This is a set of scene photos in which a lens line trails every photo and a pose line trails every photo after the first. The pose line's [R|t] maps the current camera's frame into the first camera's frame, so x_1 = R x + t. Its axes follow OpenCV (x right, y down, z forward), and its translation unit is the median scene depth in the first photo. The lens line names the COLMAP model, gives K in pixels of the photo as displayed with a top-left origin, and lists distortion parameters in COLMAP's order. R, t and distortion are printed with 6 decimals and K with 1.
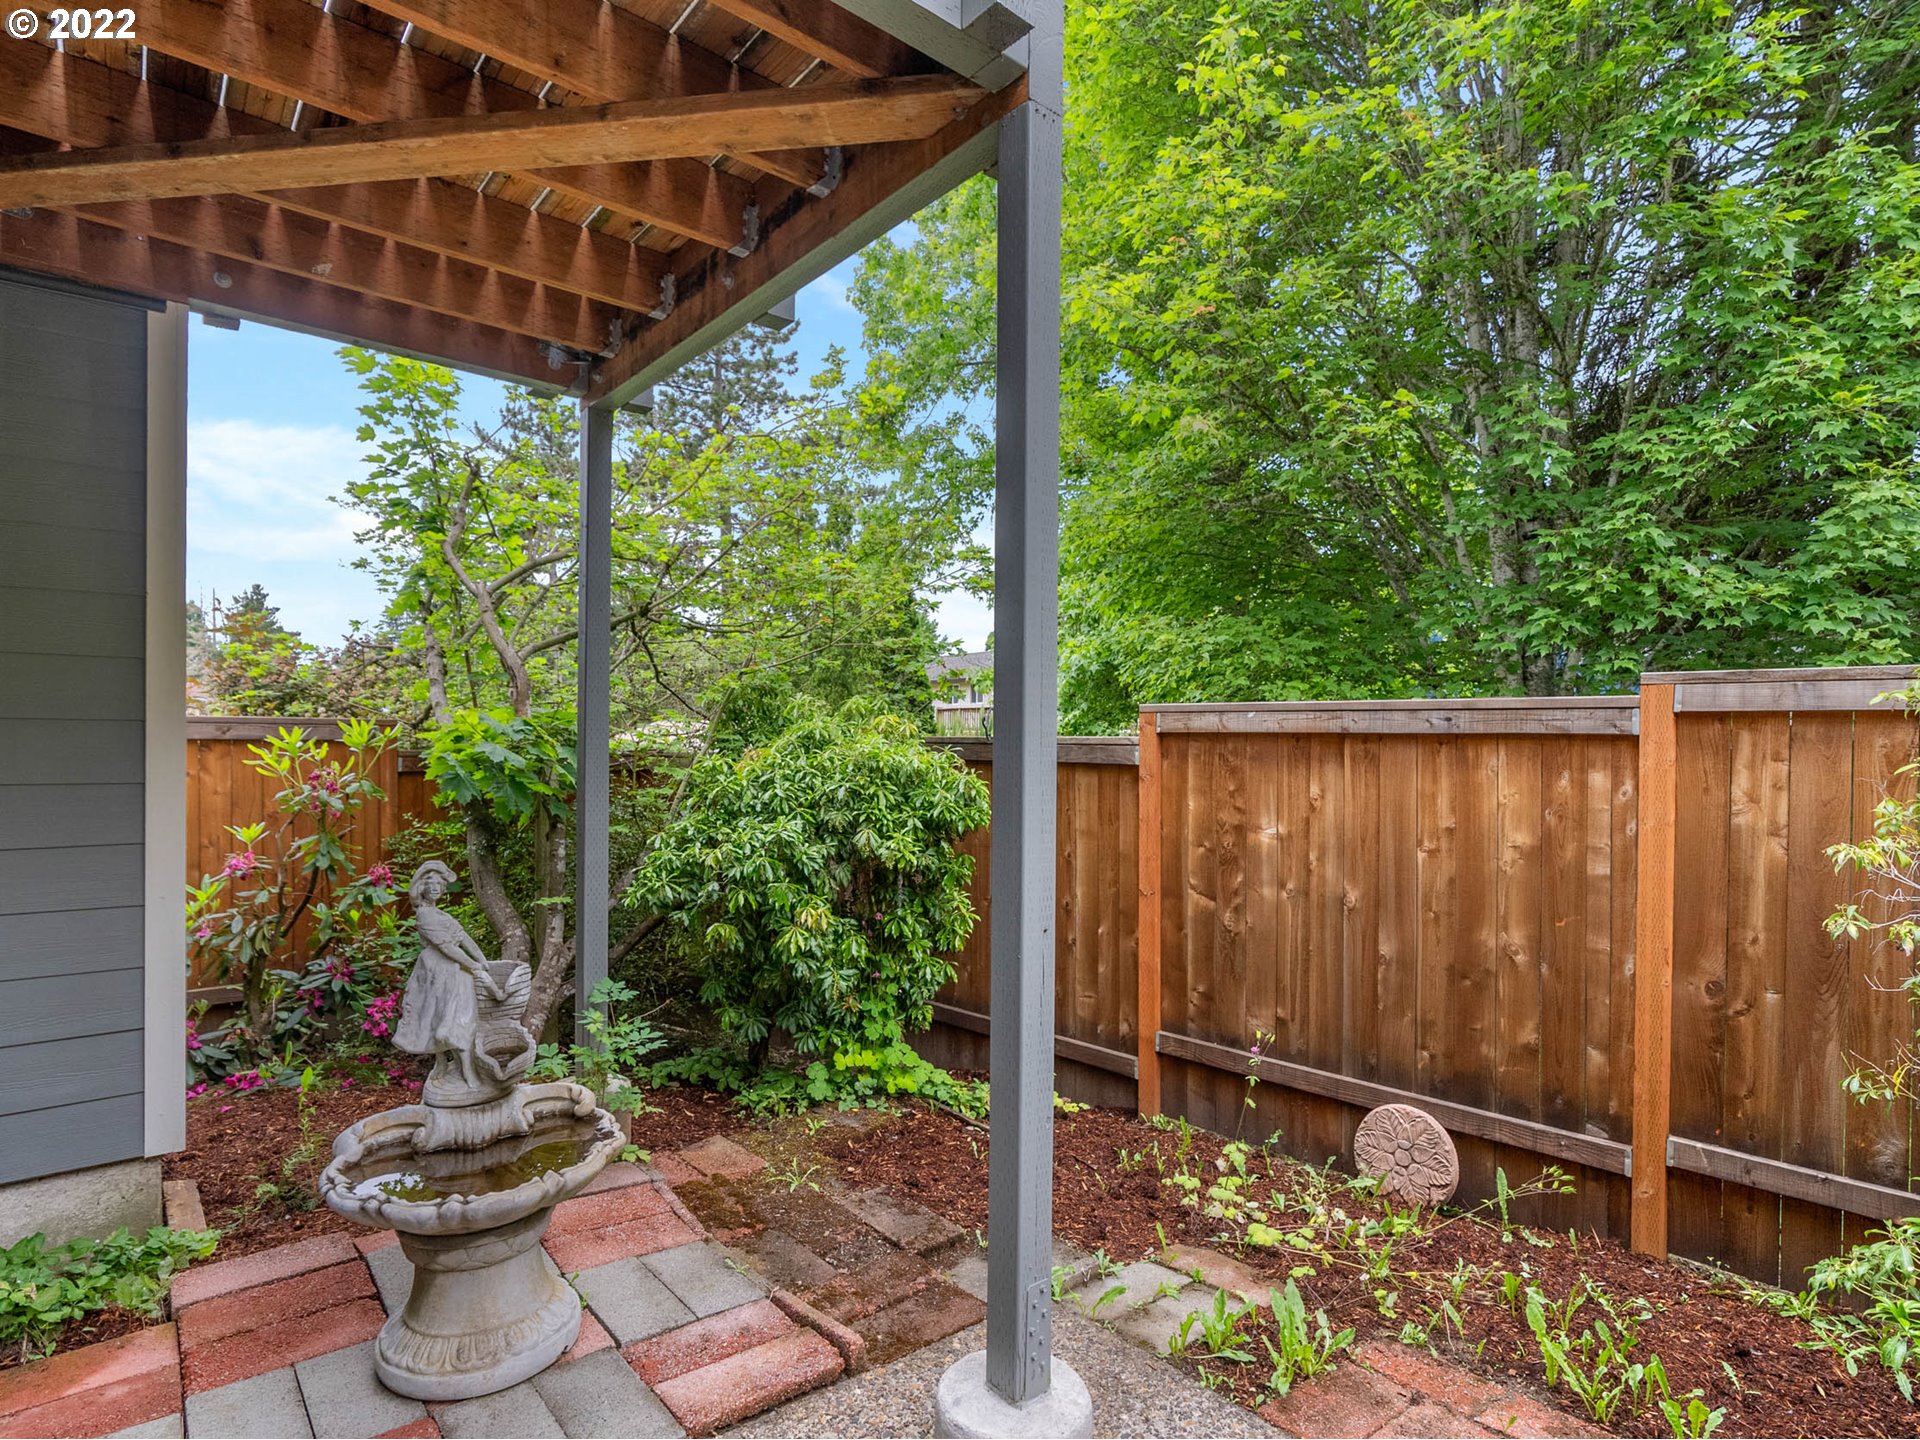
lens RADIAL K [[1008.2, 0, 961.7], [0, 1008.2, 735.4], [0, 0, 1]] dist [-0.011224, 0.004738]
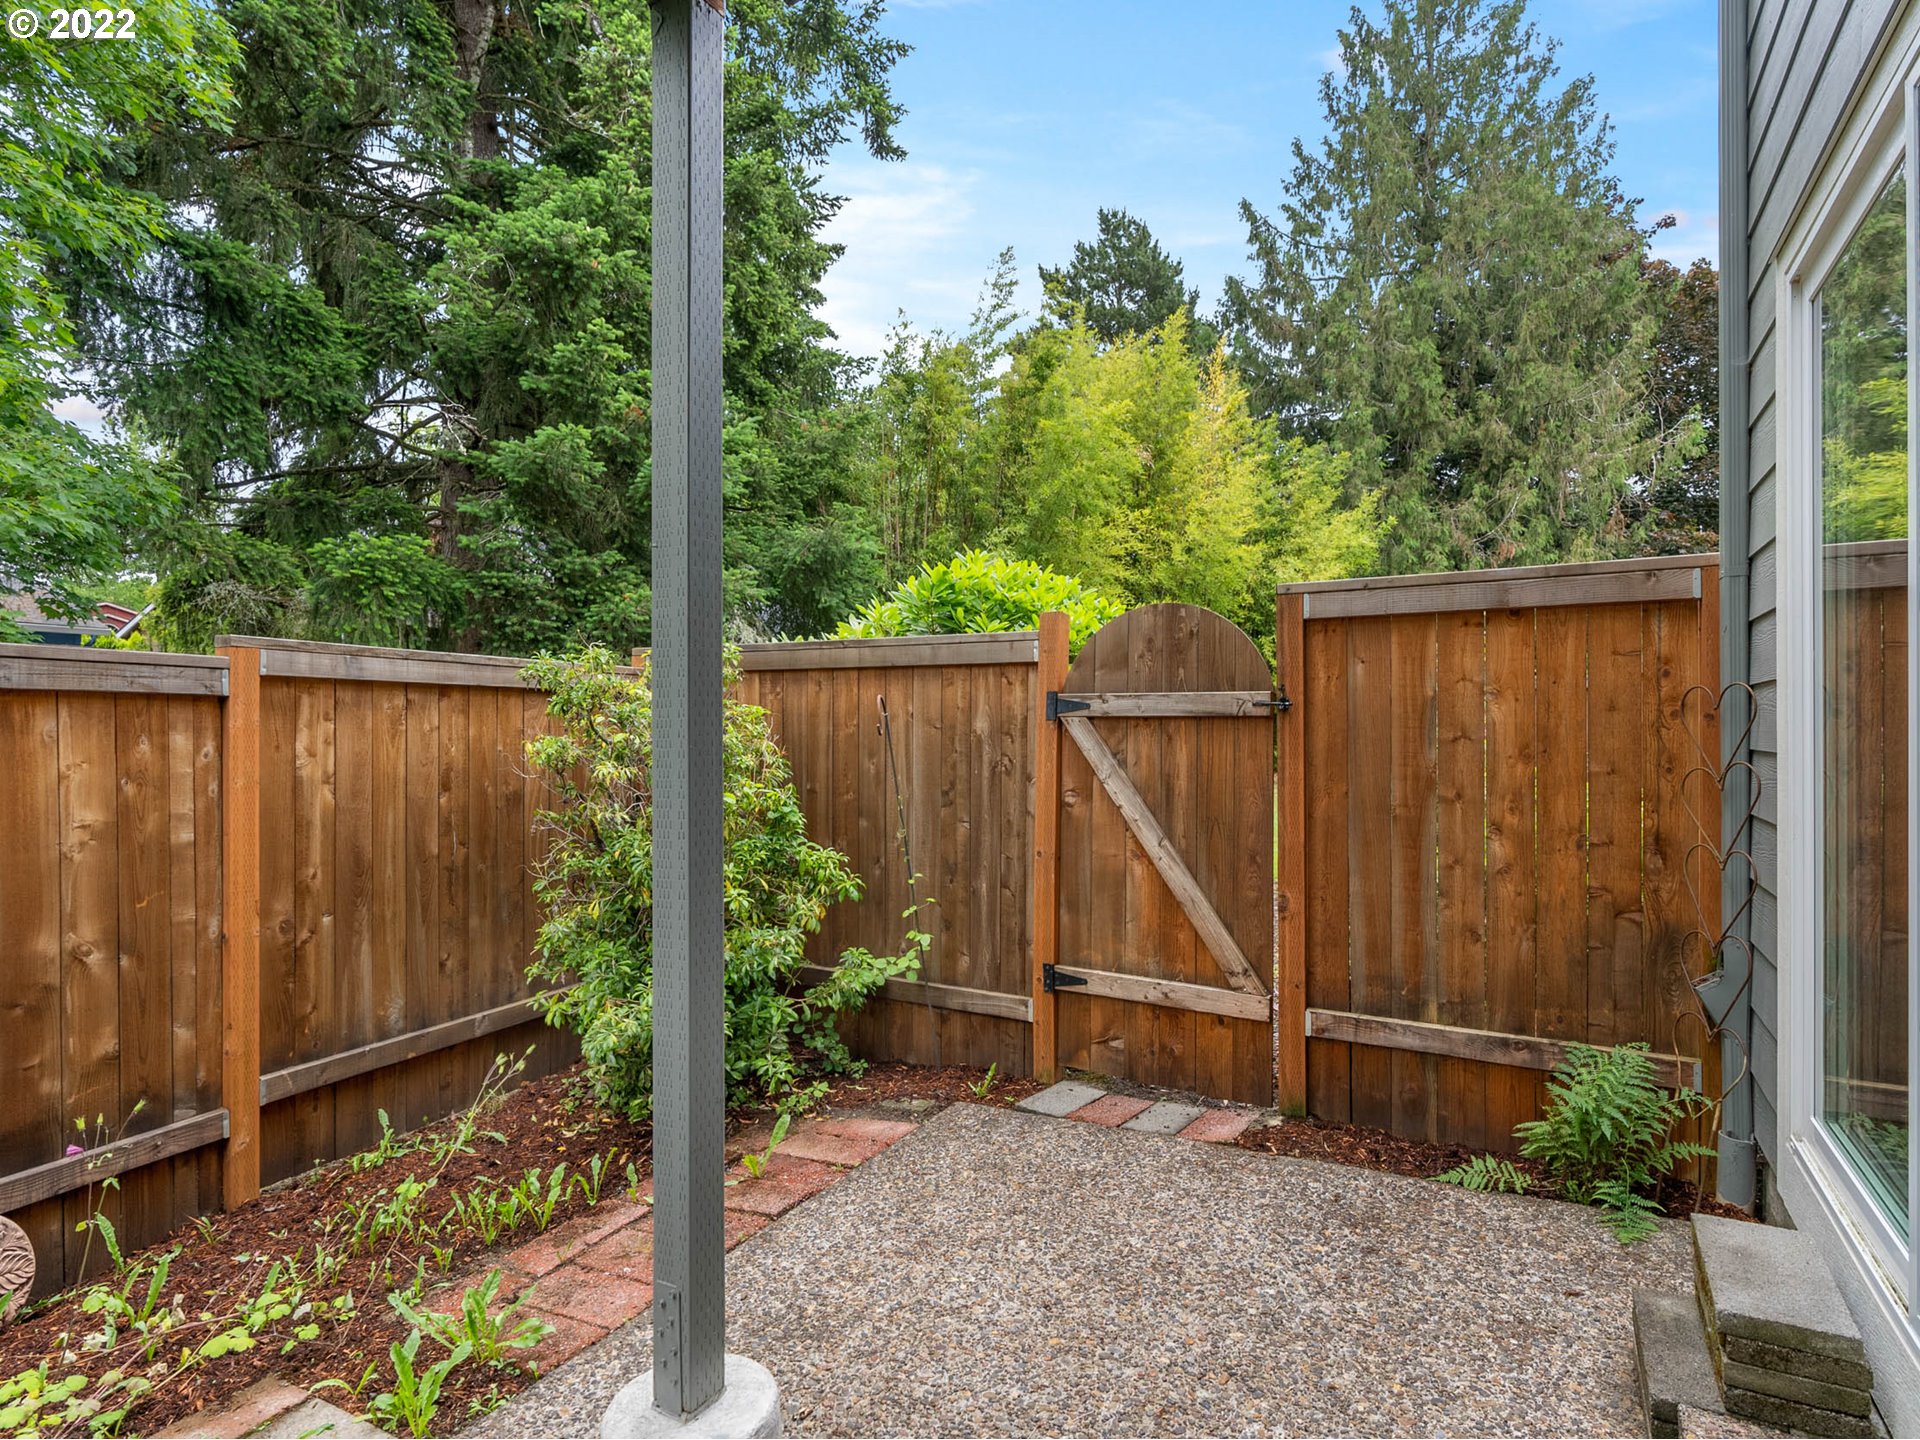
lens RADIAL K [[1008.2, 0, 958.8], [0, 1008.2, 721.0], [0, 0, 1]] dist [-0.011224, 0.004738]
pose [[-0.335225, 0.002260, 0.942136, -0.517700], [-0.001136, 0.999995, -0.002803, 0.026748], [-0.942138, -0.002010, -0.335220, 0.643655]]
